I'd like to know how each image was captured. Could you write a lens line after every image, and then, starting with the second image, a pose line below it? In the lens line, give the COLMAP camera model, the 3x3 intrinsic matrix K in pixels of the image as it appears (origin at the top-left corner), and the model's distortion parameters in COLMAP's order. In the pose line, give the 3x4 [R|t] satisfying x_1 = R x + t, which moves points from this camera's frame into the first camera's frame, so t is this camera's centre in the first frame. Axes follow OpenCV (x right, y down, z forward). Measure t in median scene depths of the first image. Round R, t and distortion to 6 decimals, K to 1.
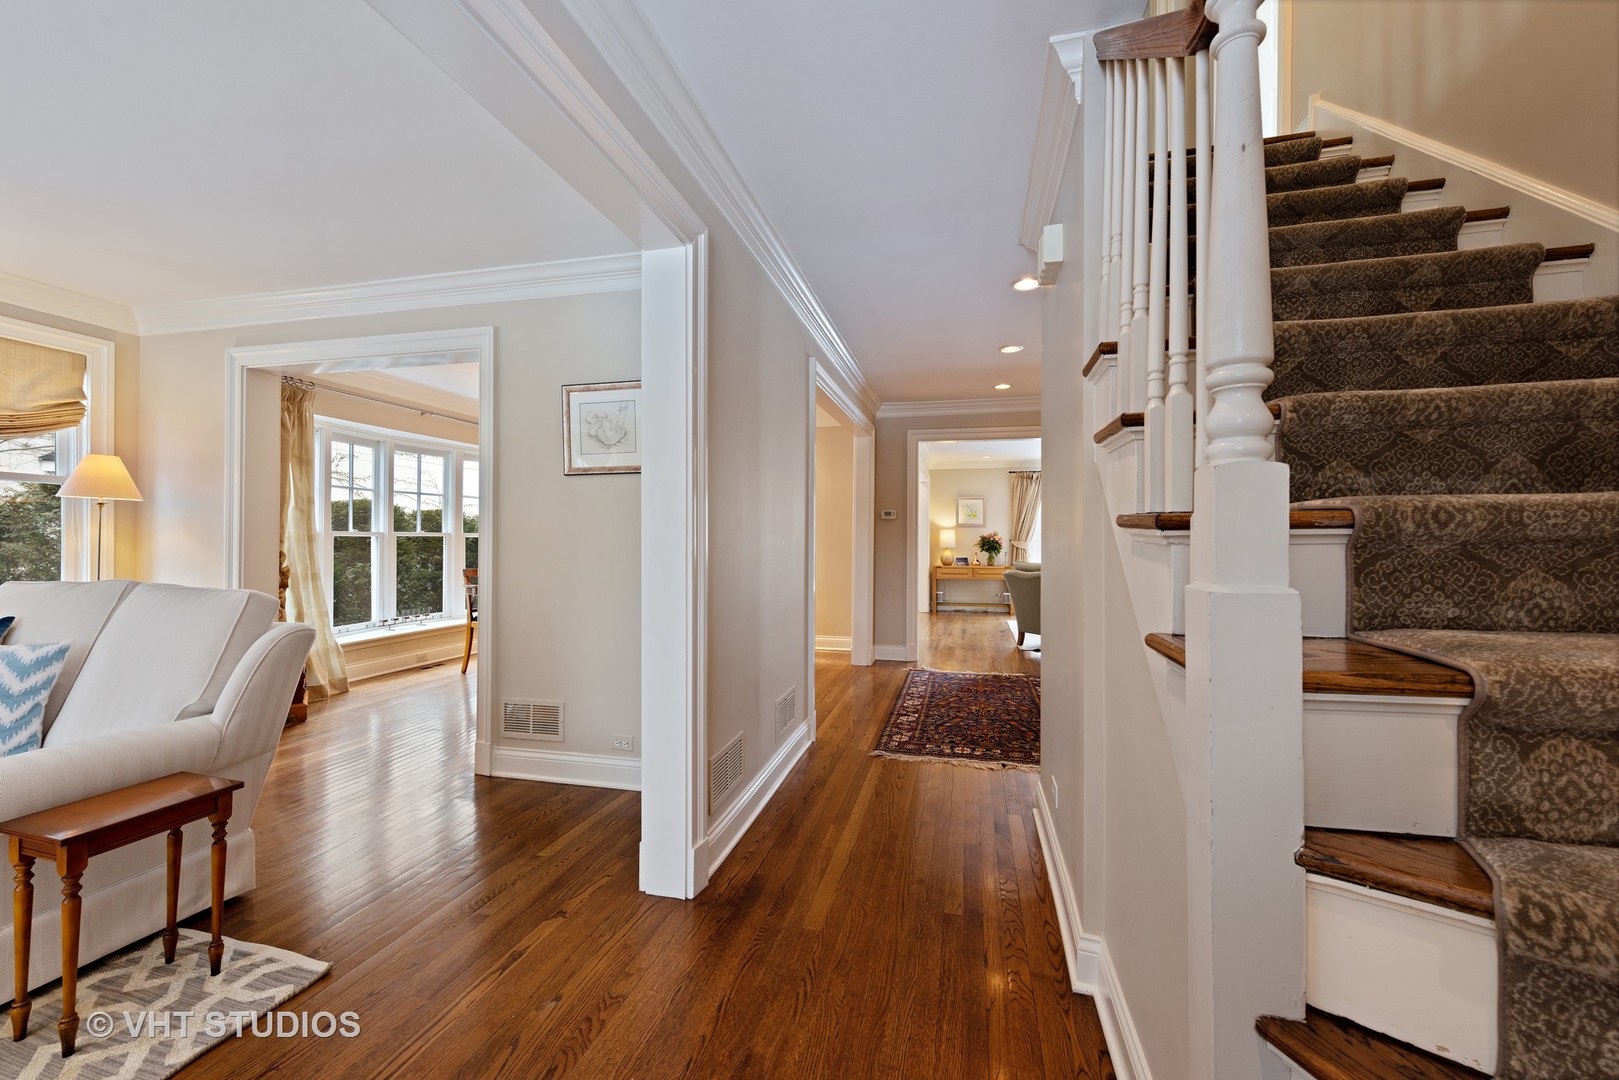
lens RADIAL K [[640.2, 0, 811.3], [0, 640.2, 538.5], [0, 0, 1]] dist [0.013439, -0.007401]
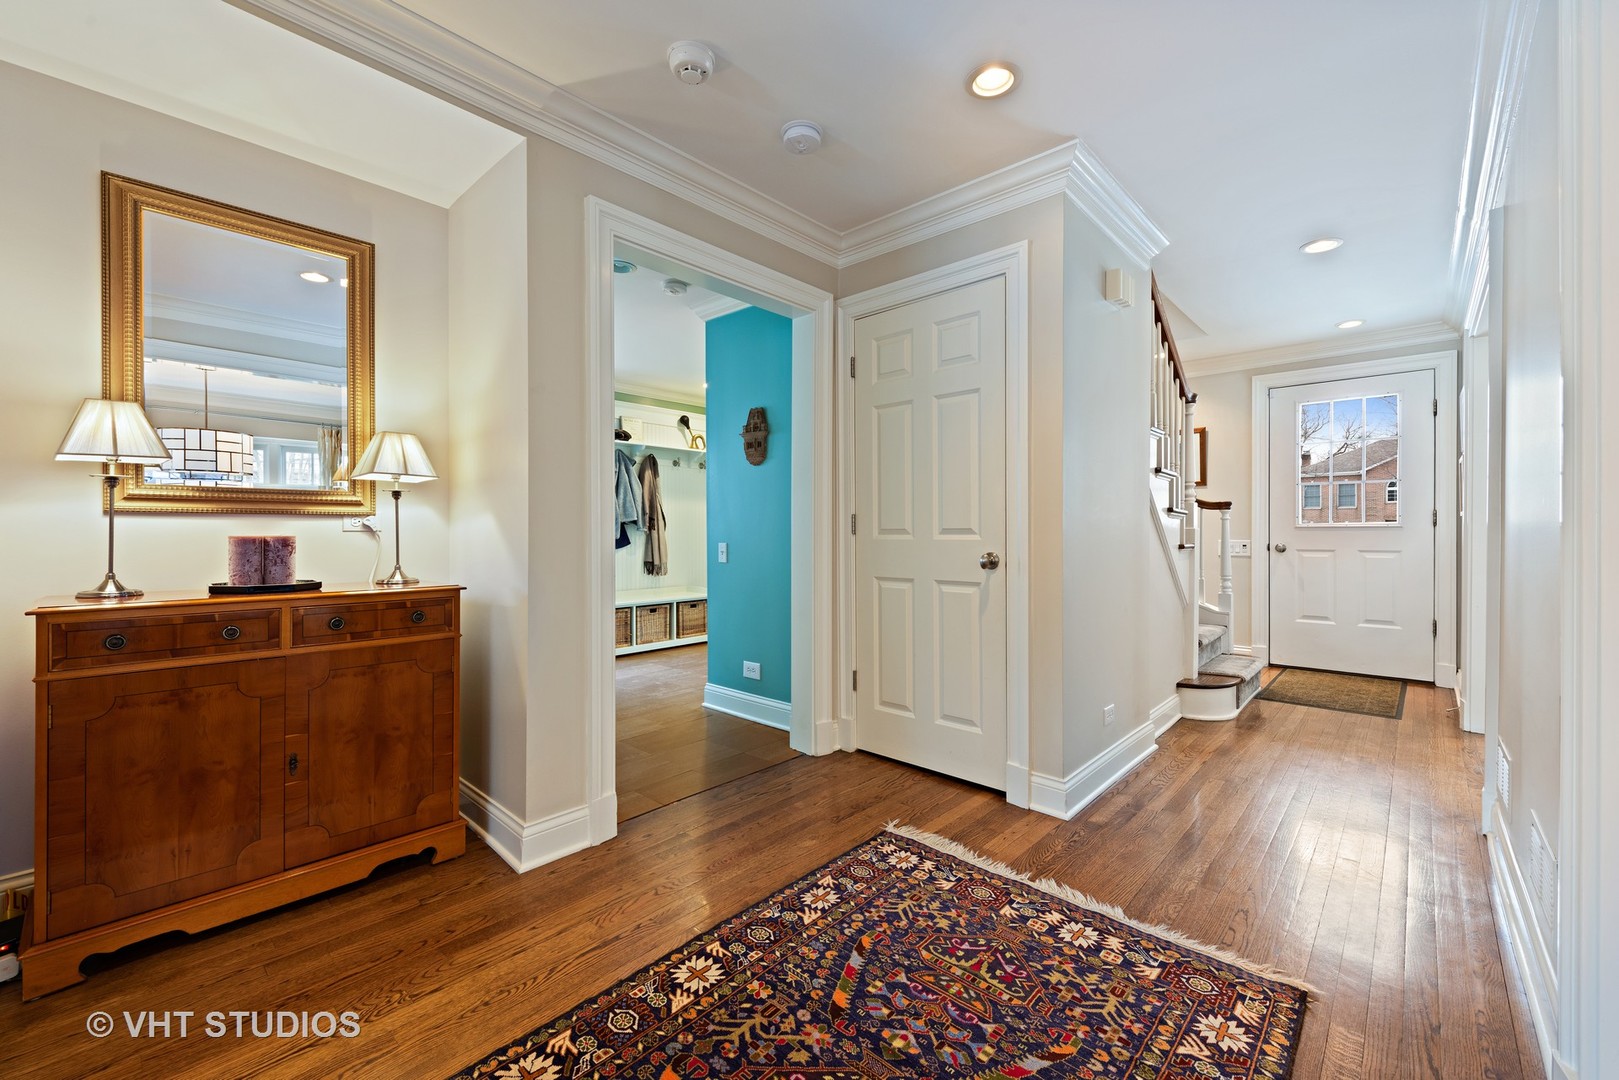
lens RADIAL K [[640.2, 0, 811.3], [0, 640.2, 538.5], [0, 0, 1]] dist [0.013439, -0.007401]
pose [[-0.870850, -0.004781, 0.491526, 0.169462], [-0.004785, 0.999988, 0.001250, 0.030601], [-0.491526, -0.001263, -0.870862, 1.482679]]
